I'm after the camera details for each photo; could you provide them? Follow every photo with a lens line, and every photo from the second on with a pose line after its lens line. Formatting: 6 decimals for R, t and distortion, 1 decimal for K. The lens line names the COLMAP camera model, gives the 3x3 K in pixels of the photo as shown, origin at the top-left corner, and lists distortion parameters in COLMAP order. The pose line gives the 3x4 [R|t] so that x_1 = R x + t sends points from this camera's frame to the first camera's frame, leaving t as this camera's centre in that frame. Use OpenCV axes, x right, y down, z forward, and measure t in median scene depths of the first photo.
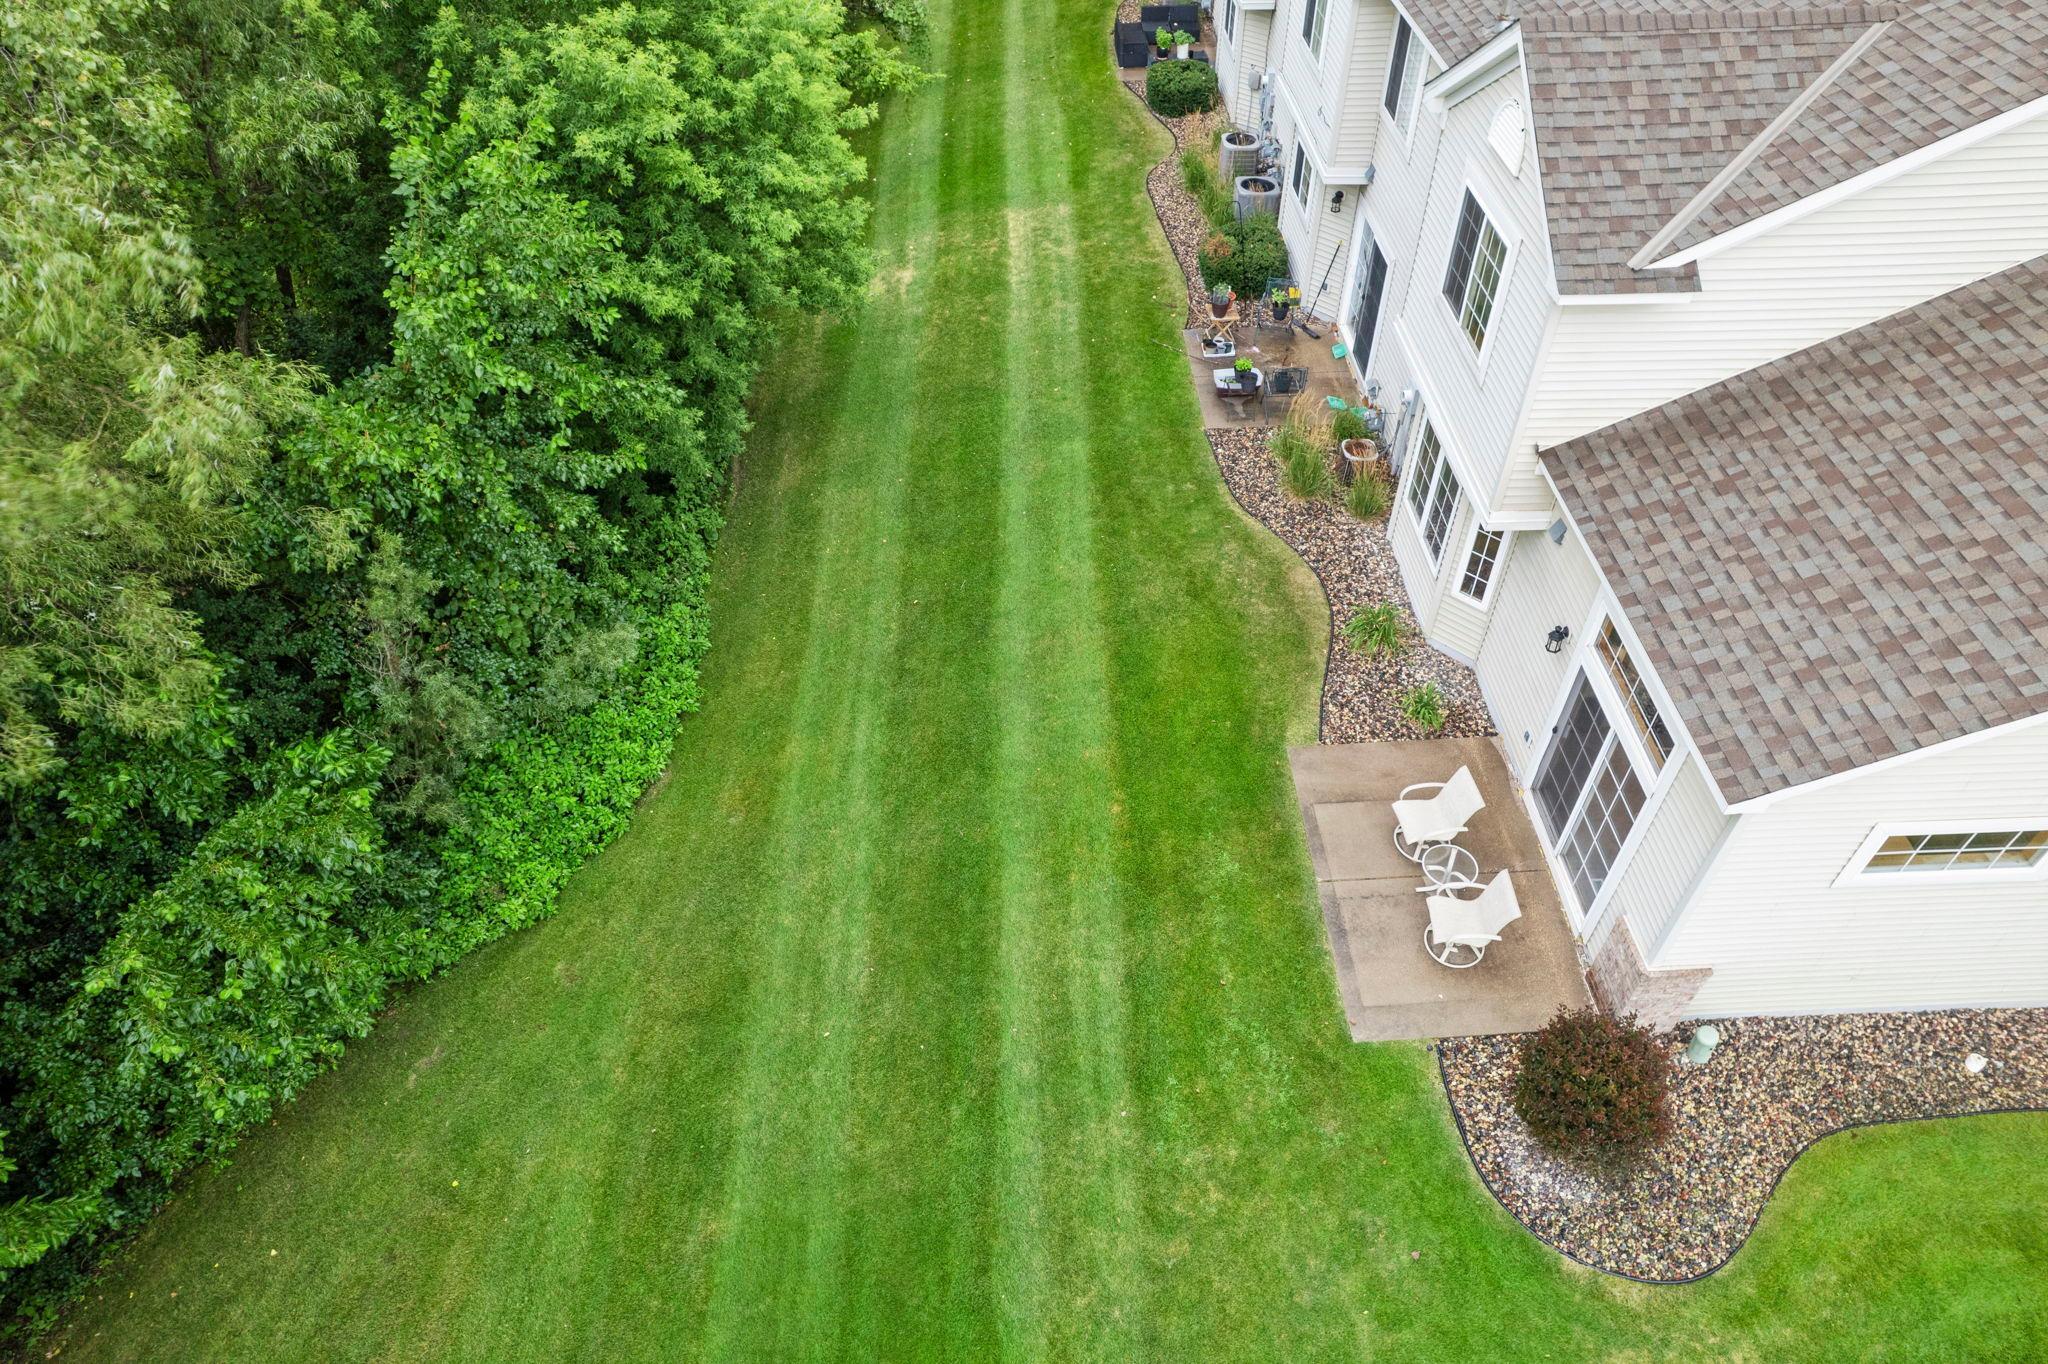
lens RADIAL K [[1301.7, 0, 1019.0], [0, 1301.7, 689.6], [0, 0, 1]] dist [-0.072813, 0.059580]
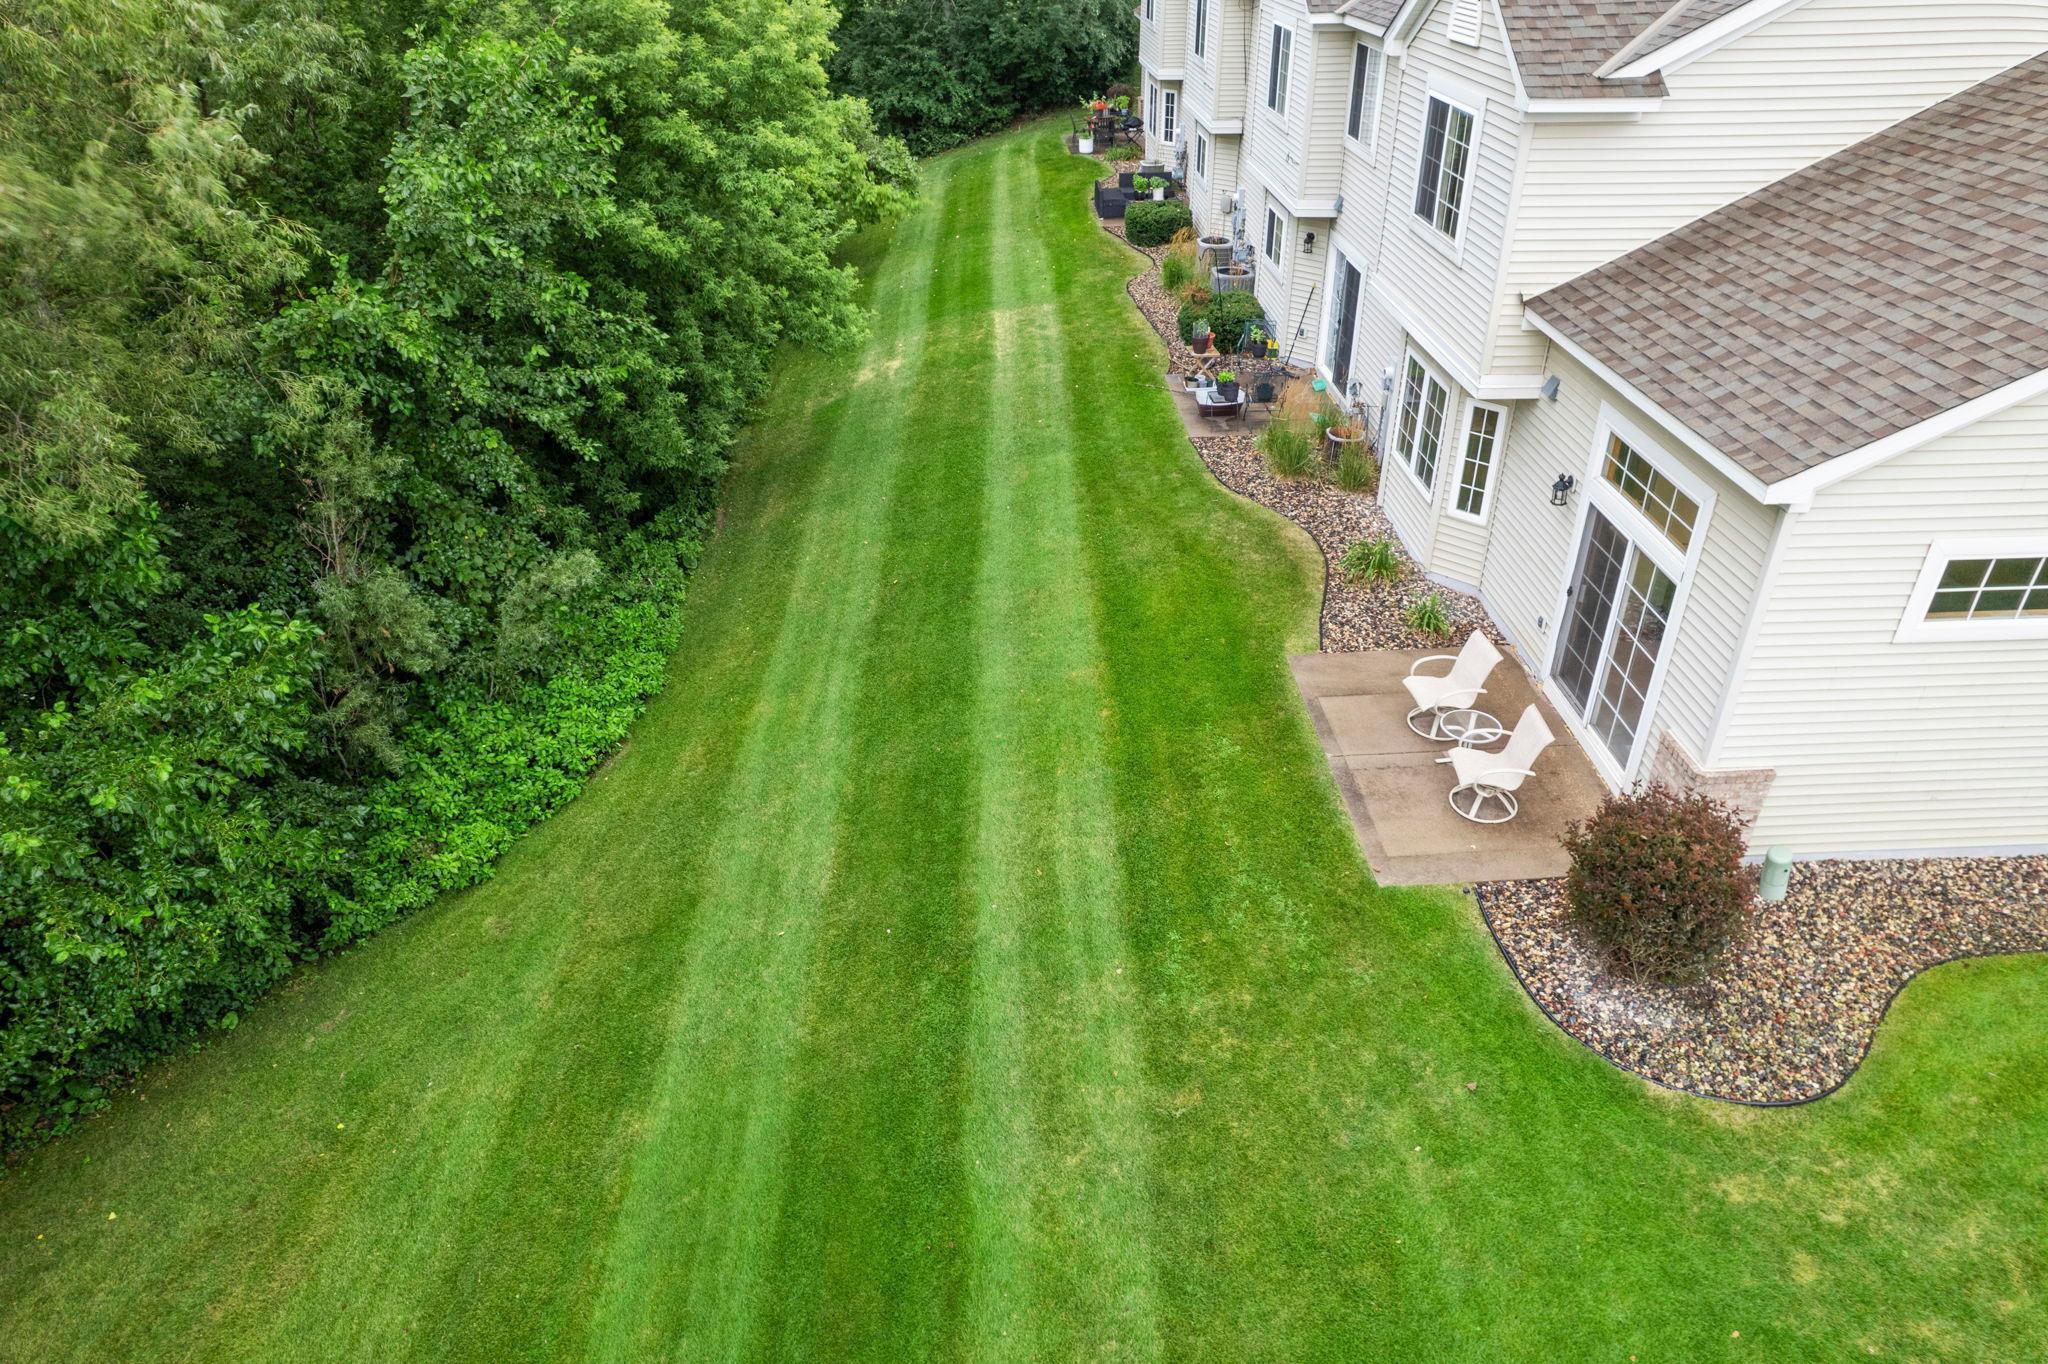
lens RADIAL K [[1301.7, 0, 1019.0], [0, 1301.7, 689.6], [0, 0, 1]] dist [-0.072813, 0.059580]
pose [[0.999981, -0.002952, 0.005465, 0.008750], [0.004134, 0.972988, -0.230817, 0.303772], [-0.004636, 0.230835, 0.972982, 0.101116]]
